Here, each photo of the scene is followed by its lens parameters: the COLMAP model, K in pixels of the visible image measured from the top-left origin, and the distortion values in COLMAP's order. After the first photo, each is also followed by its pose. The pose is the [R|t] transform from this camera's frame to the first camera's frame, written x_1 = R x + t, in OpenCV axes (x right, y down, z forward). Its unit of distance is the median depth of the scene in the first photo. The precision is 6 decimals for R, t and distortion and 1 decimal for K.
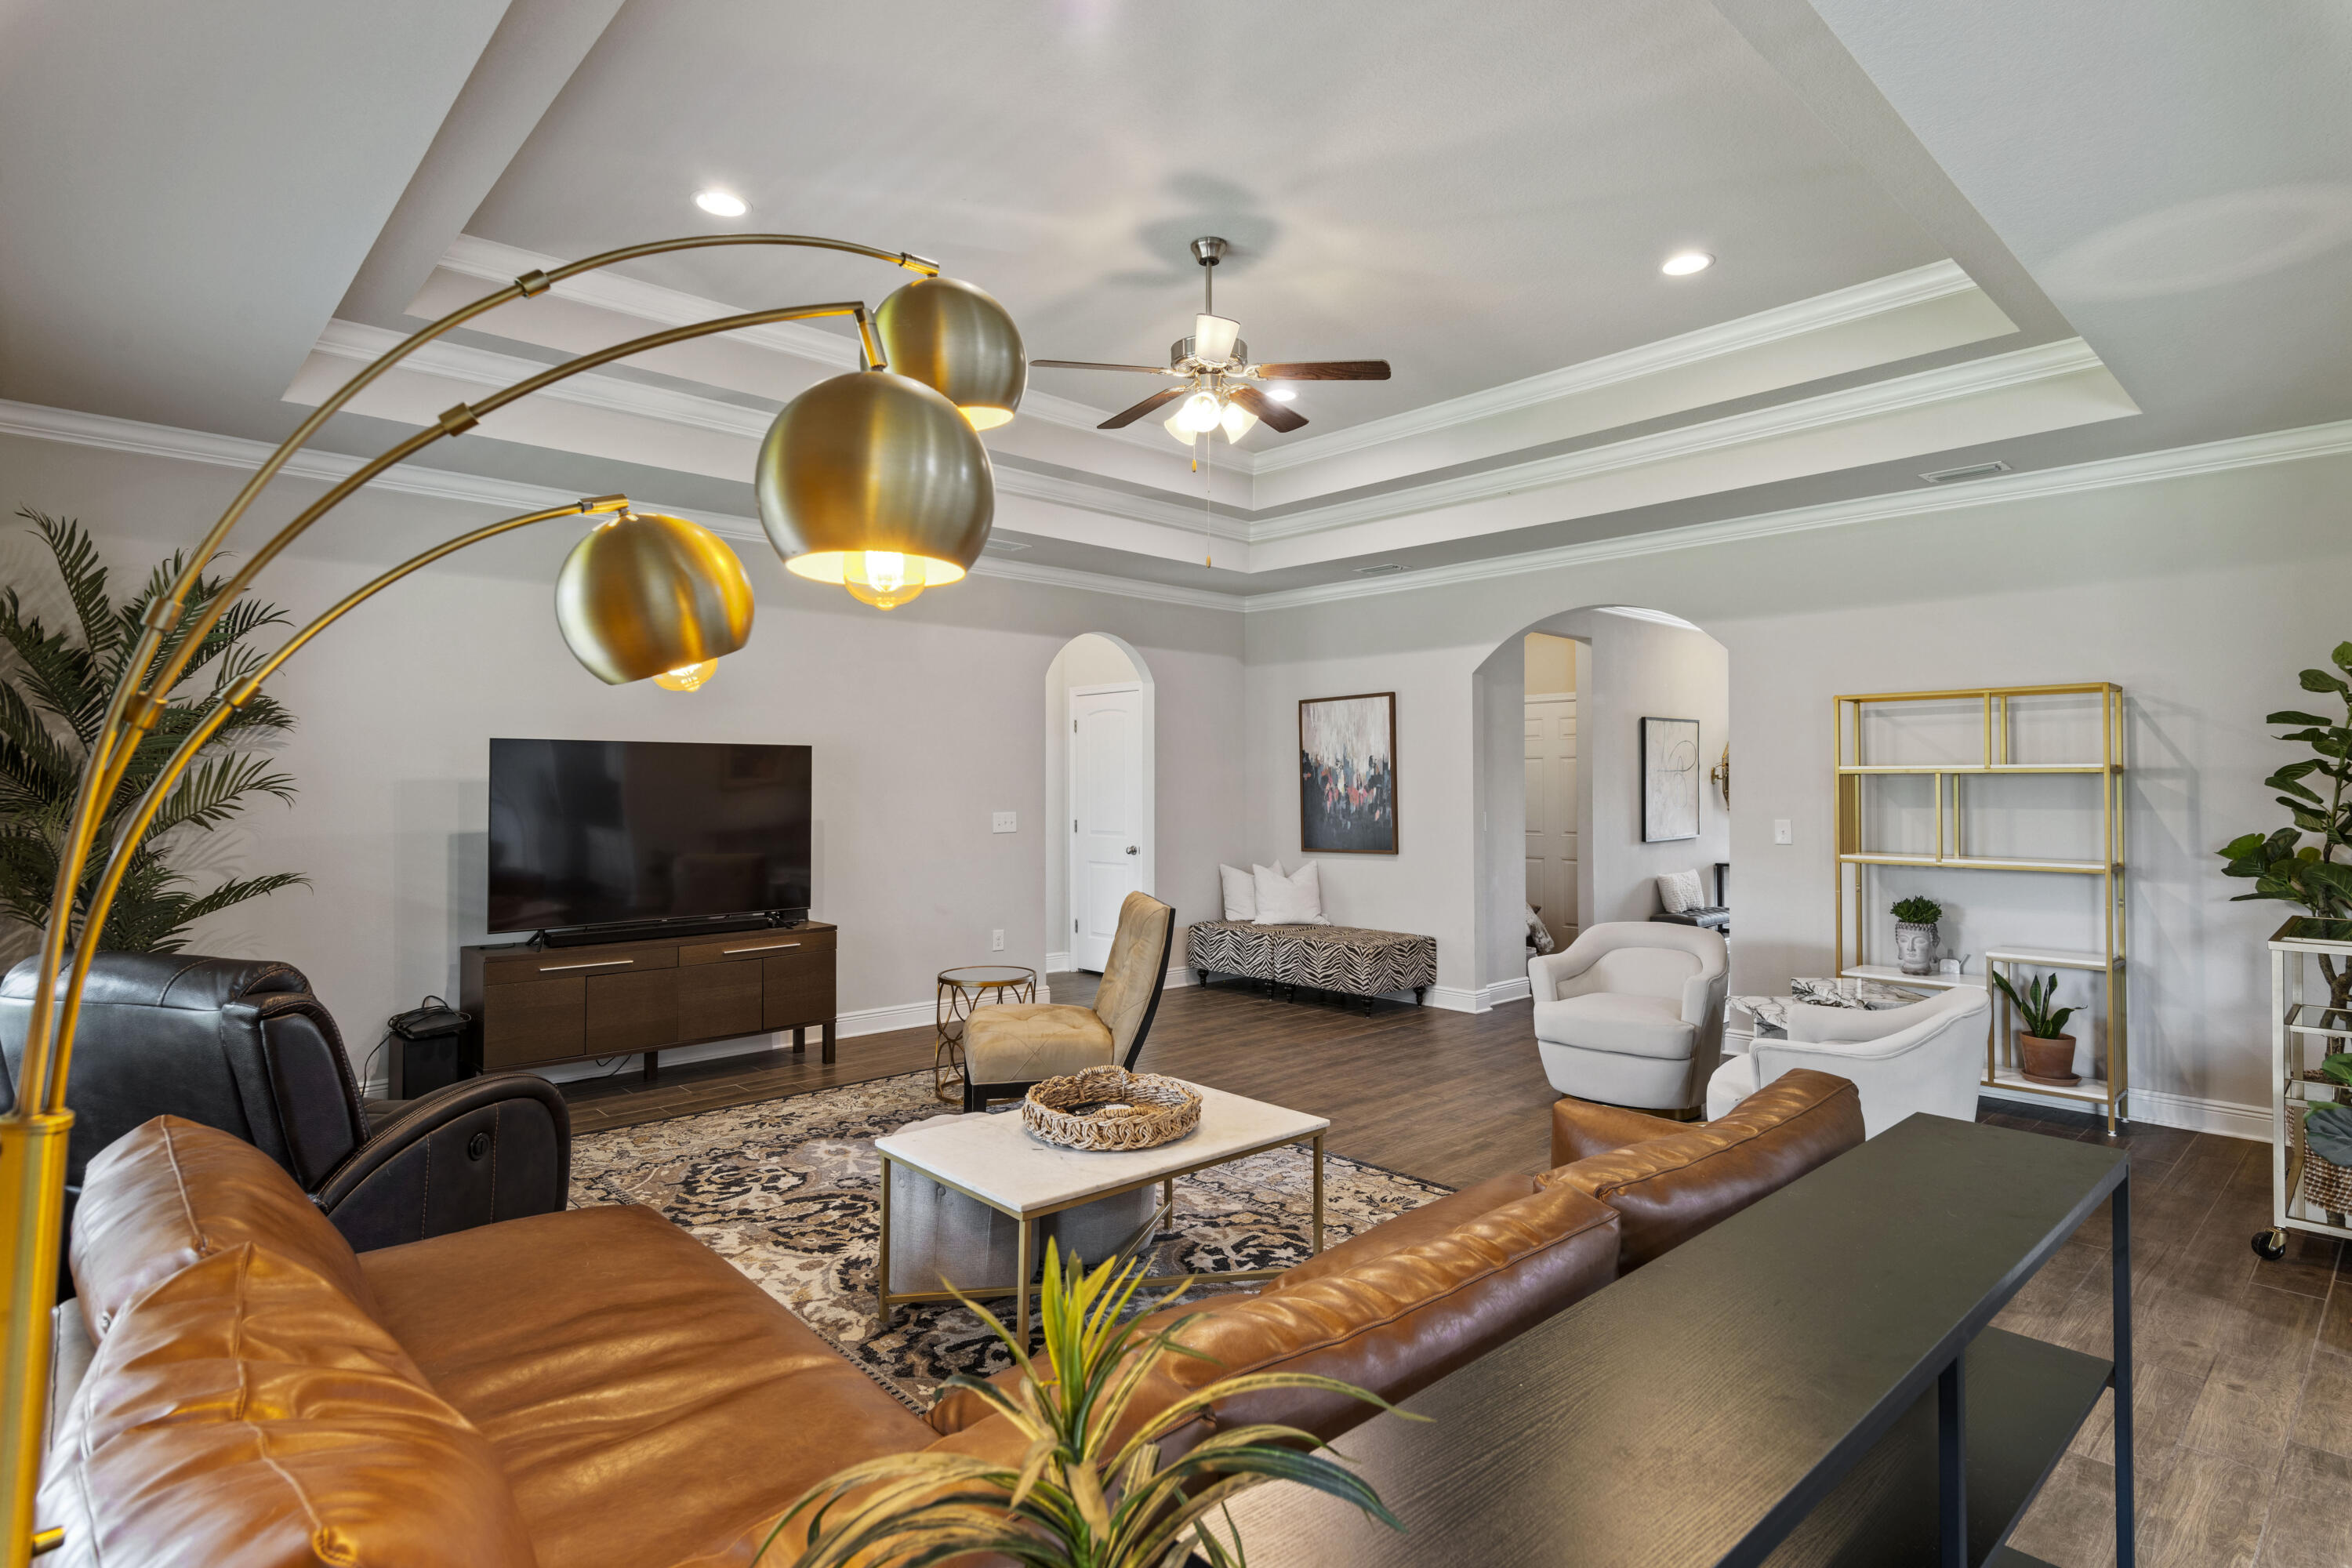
lens RADIAL K [[1163.4, 0, 1171.1], [0, 1163.4, 784.6], [0, 0, 1]] dist [0.001166, 0.001098]
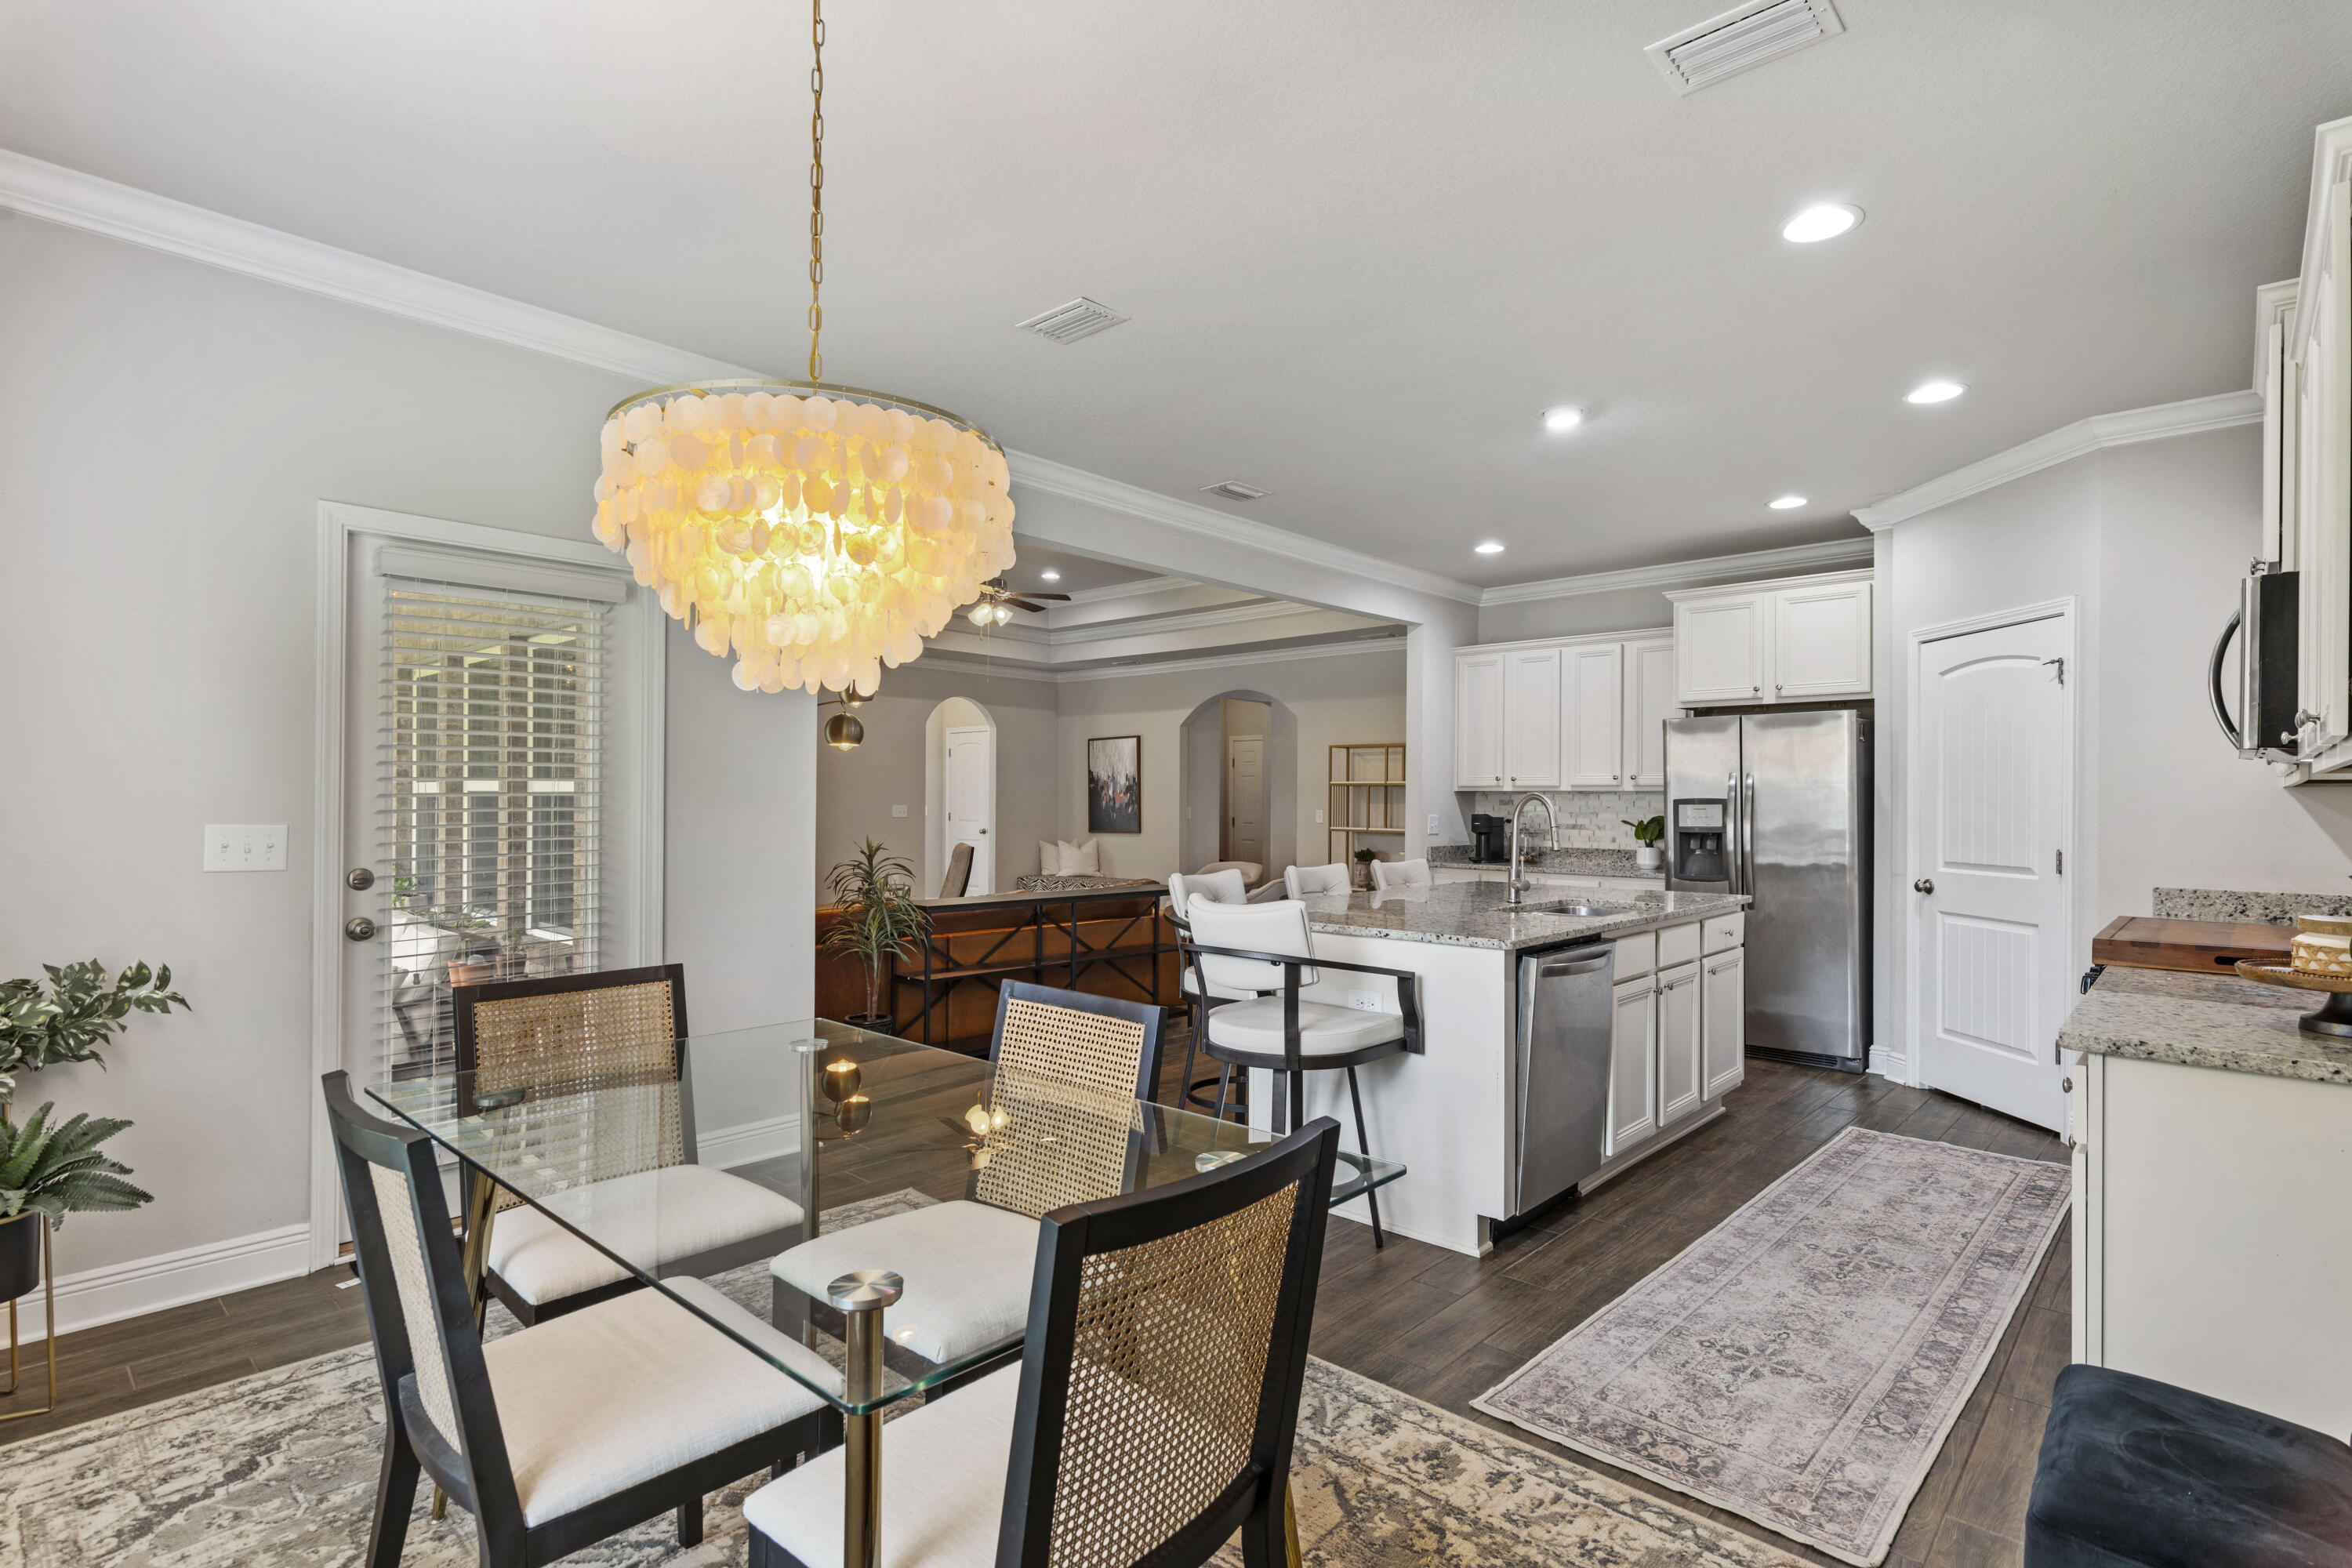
lens RADIAL K [[1163.4, 0, 1166.5], [0, 1163.4, 793.9], [0, 0, 1]] dist [0.001166, 0.001098]
pose [[0.998385, 0.010105, 0.055909, 0.227344], [-0.009774, 0.999933, -0.006187, 0.022585], [-0.055967, 0.005631, 0.998417, -1.070286]]
